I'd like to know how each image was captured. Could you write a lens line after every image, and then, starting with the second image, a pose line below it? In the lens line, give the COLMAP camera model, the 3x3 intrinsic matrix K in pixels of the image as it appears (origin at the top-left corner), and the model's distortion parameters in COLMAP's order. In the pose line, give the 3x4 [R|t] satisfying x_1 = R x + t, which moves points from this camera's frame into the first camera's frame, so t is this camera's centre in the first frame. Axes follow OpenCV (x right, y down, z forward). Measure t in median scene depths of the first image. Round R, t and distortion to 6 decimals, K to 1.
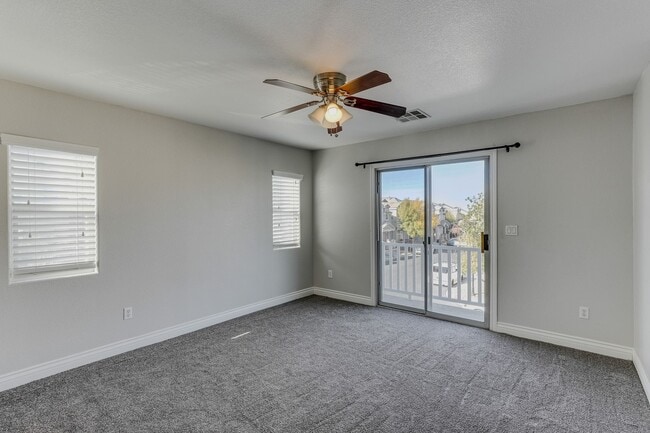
lens RADIAL K [[304.0, 0, 322.2], [0, 304.0, 215.4], [0, 0, 1]] dist [0.000136, -0.000132]
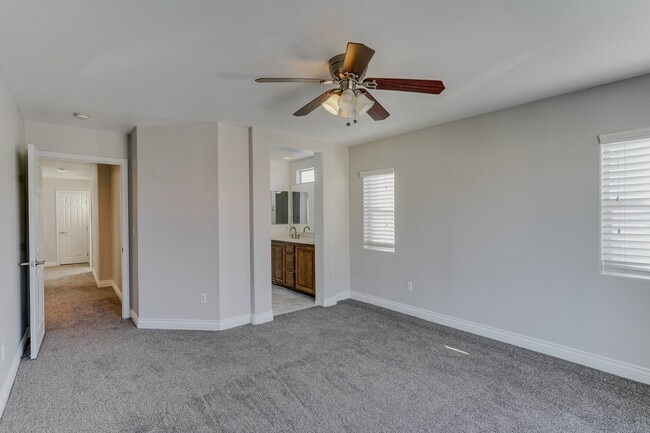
lens RADIAL K [[304.0, 0, 322.2], [0, 304.0, 216.8], [0, 0, 1]] dist [0.000136, -0.000132]
pose [[-0.182556, 0.017811, -0.983034, 0.781939], [0.007585, 0.999832, 0.016707, -0.009670], [0.983166, -0.004407, -0.182660, 0.924201]]
